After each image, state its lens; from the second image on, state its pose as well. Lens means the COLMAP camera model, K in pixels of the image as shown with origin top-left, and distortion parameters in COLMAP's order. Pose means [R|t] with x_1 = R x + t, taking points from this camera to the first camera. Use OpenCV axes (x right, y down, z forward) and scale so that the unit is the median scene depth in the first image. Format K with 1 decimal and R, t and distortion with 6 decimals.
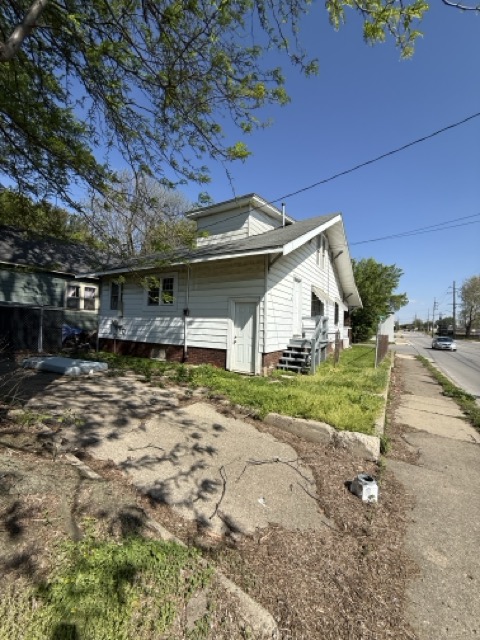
lens RADIAL K [[254.2, 0, 240.0], [0, 254.2, 320.0], [0, 0, 1]] dist [0.002687, -0.000179]
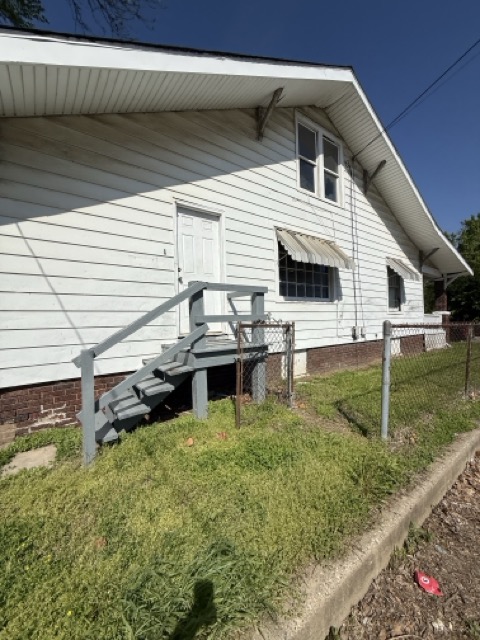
lens RADIAL K [[254.2, 0, 240.0], [0, 254.2, 320.0], [0, 0, 1]] dist [0.002687, -0.000179]
pose [[0.917836, -0.064259, -0.391725, 0.360585], [0.063608, 0.997867, -0.014655, 0.034804], [0.391831, -0.011466, 0.919966, 0.485734]]
